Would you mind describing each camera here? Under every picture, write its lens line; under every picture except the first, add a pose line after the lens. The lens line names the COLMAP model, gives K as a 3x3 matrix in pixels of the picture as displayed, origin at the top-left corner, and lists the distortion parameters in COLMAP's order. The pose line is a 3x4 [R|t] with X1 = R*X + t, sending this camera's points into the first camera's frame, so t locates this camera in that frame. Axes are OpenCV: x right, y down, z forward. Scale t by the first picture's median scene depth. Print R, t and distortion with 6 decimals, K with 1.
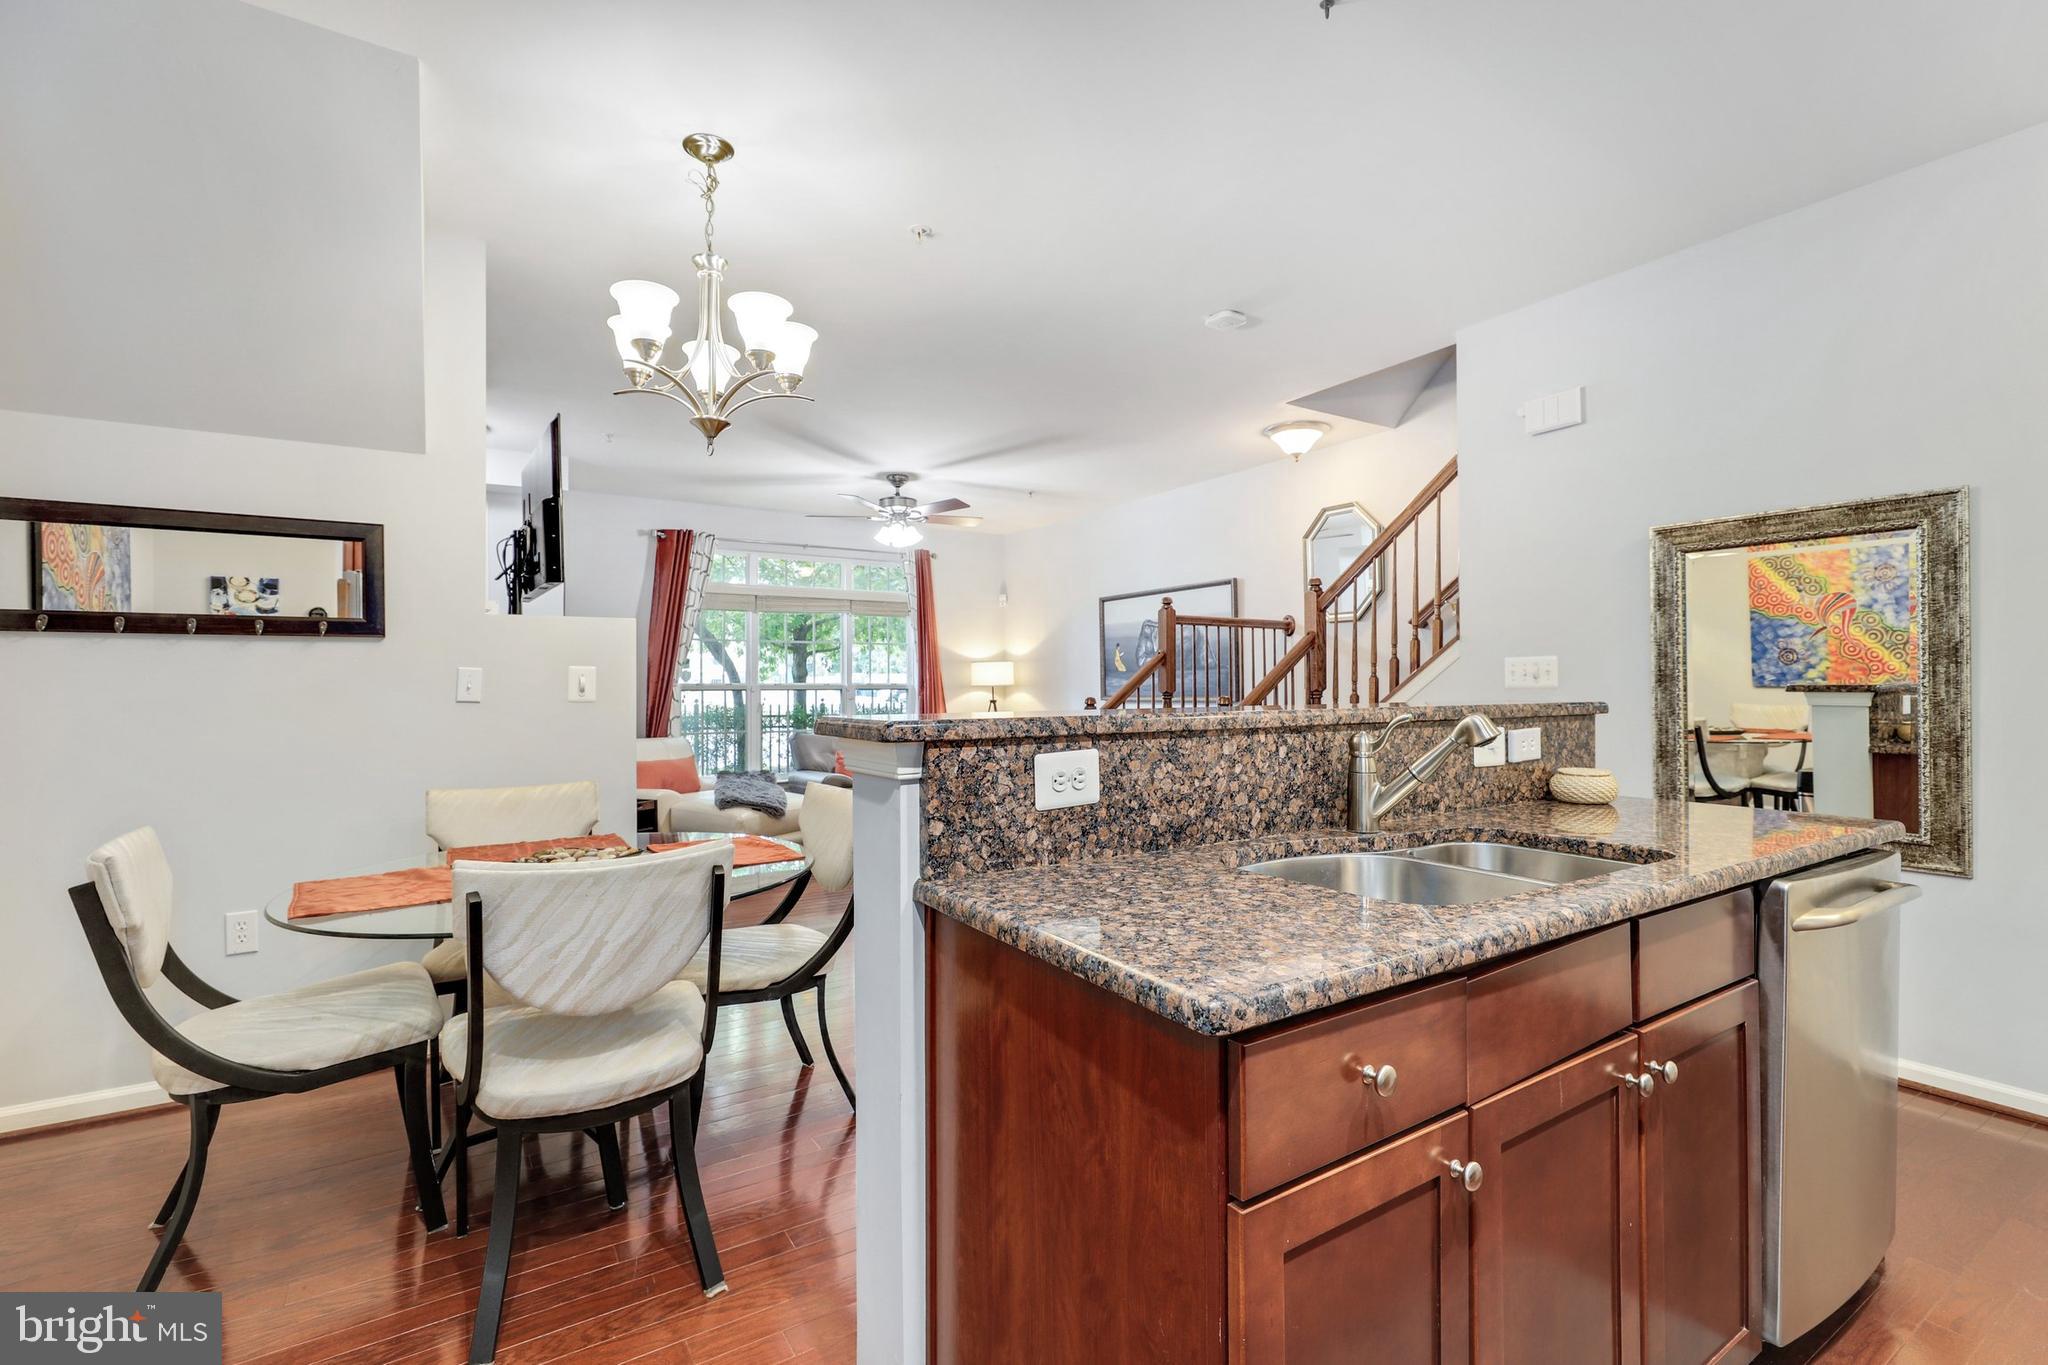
lens RADIAL K [[916.1, 0, 1023.4], [0, 916.1, 680.9], [0, 0, 1]] dist [0.001486, -0.002008]
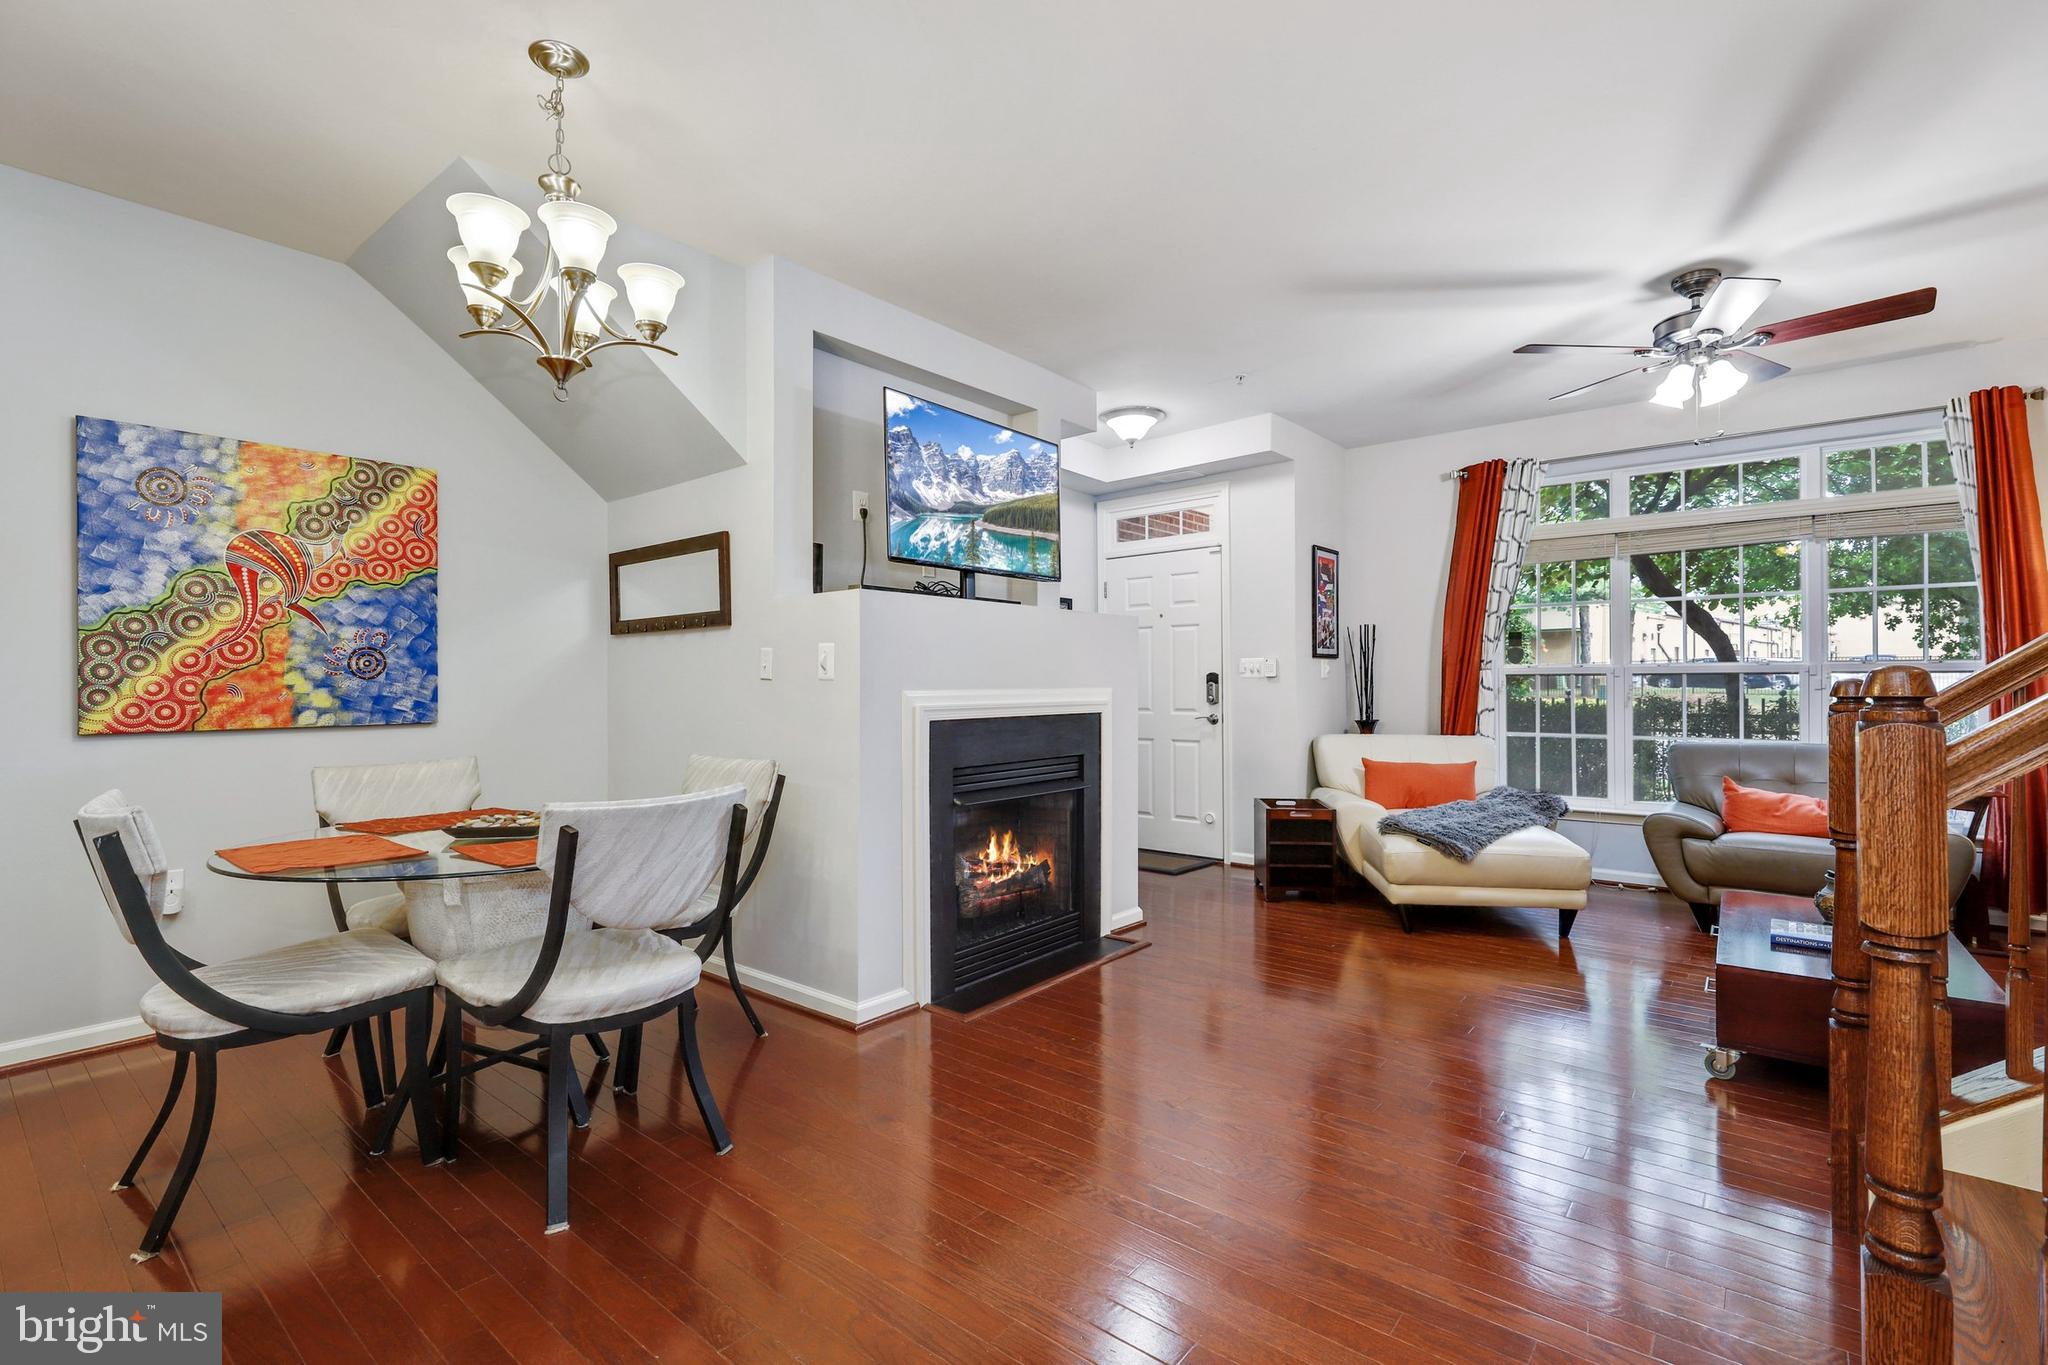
lens RADIAL K [[916.1, 0, 1022.2], [0, 916.1, 682.1], [0, 0, 1]] dist [0.001486, -0.002008]
pose [[0.310201, -0.000007, -0.950671, 0.336825], [0.008810, 0.999957, 0.002867, 0.015714], [0.950630, -0.009264, 0.310187, 0.592262]]
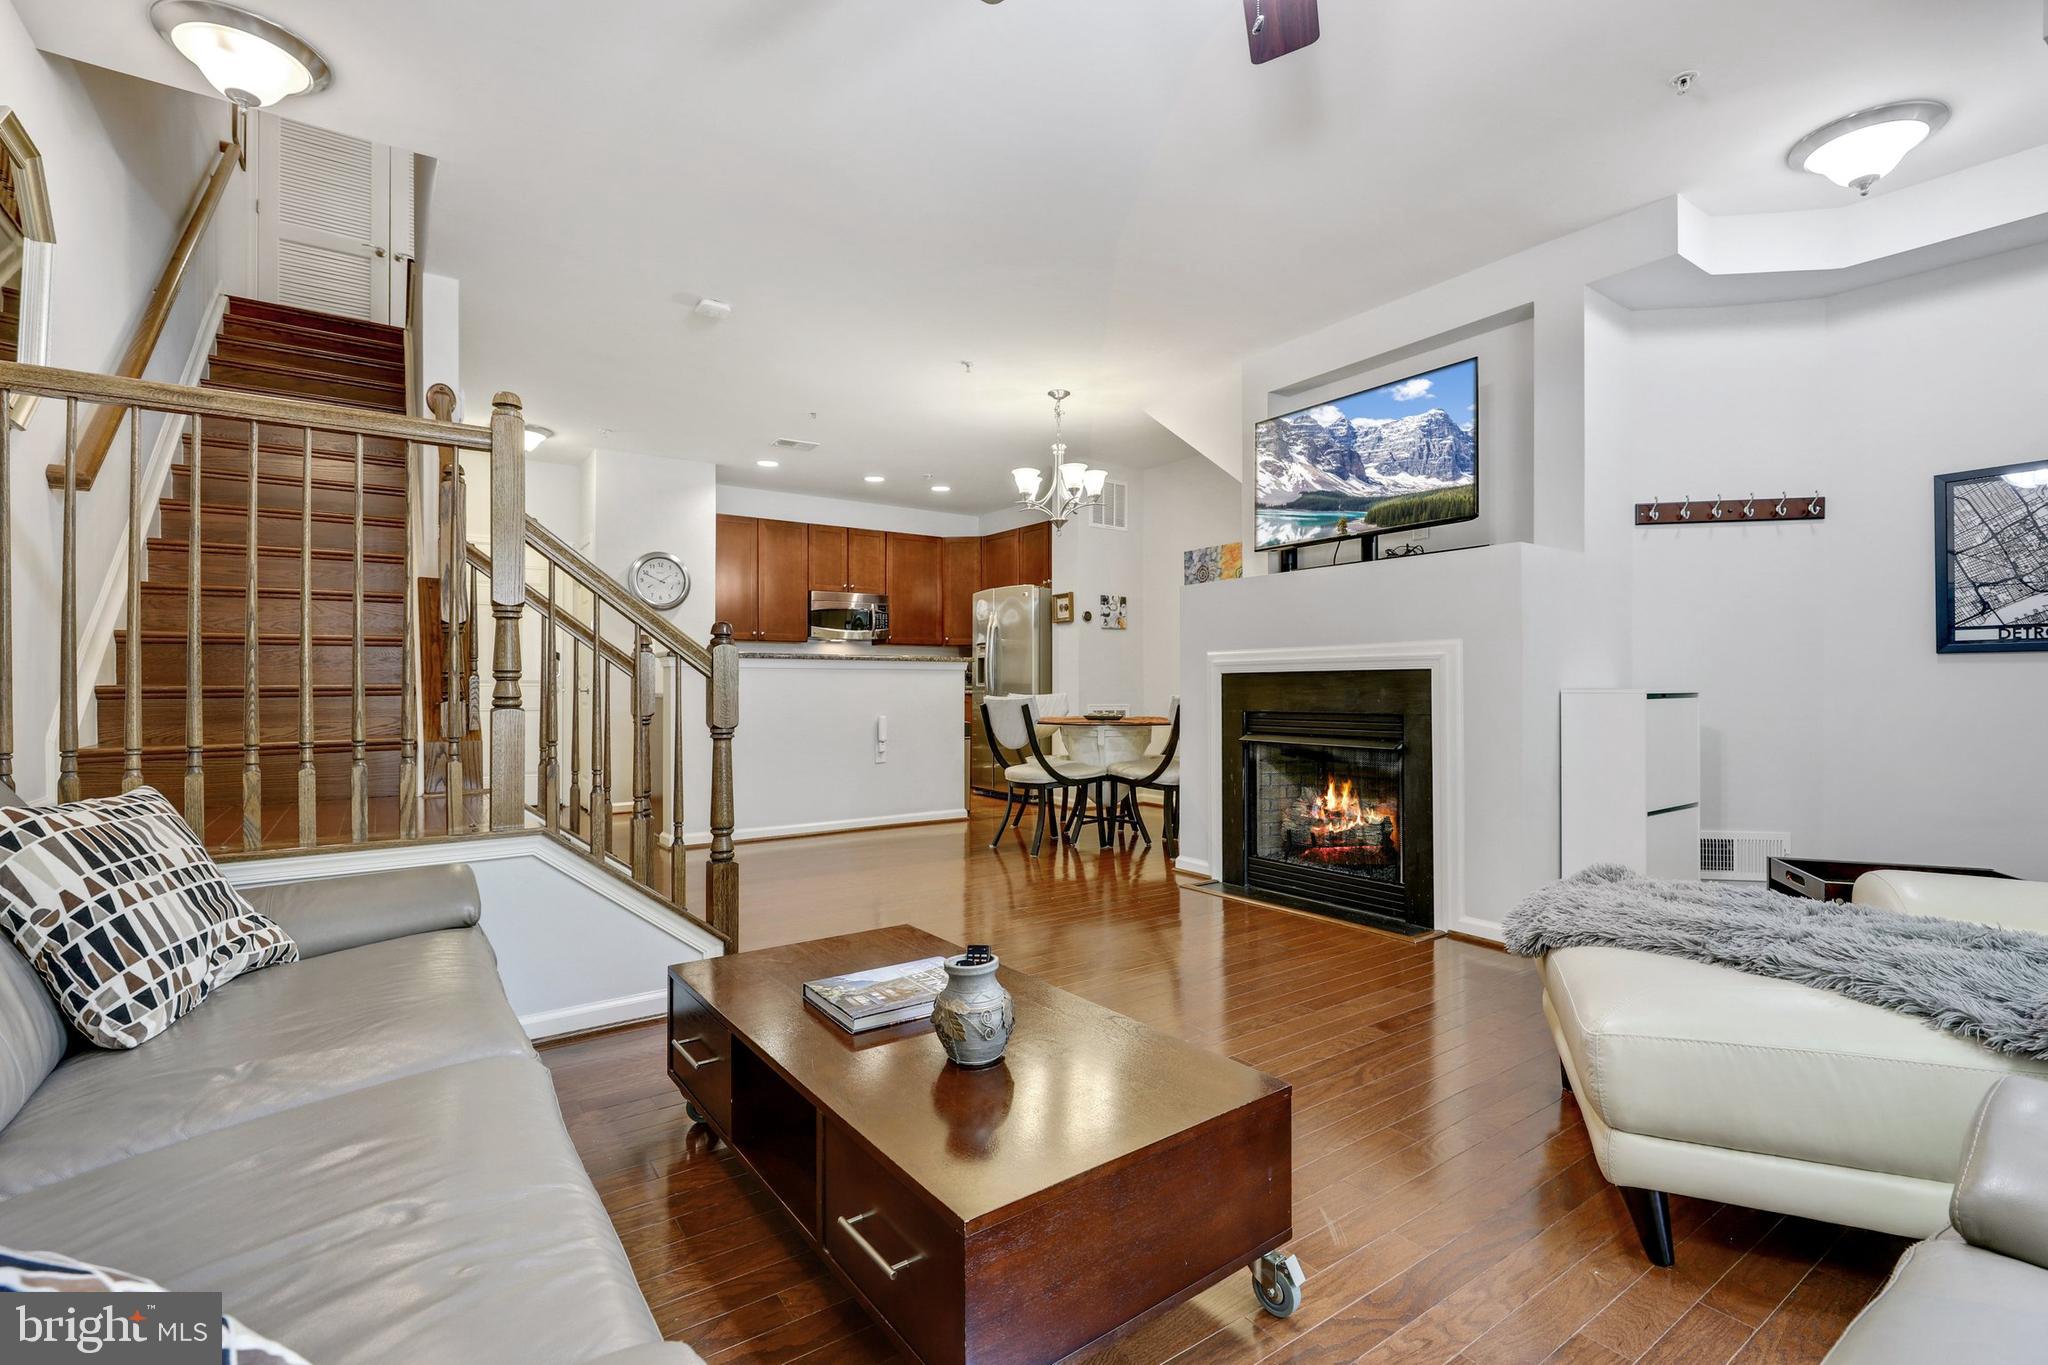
lens RADIAL K [[916.1, 0, 1023.8], [0, 916.1, 672.2], [0, 0, 1]] dist [0.001486, -0.002008]
pose [[-0.999024, 0.005320, -0.043839, -0.083685], [0.006317, 0.999723, -0.022651, 0.063393], [0.043707, -0.022906, -0.998782, 1.631238]]
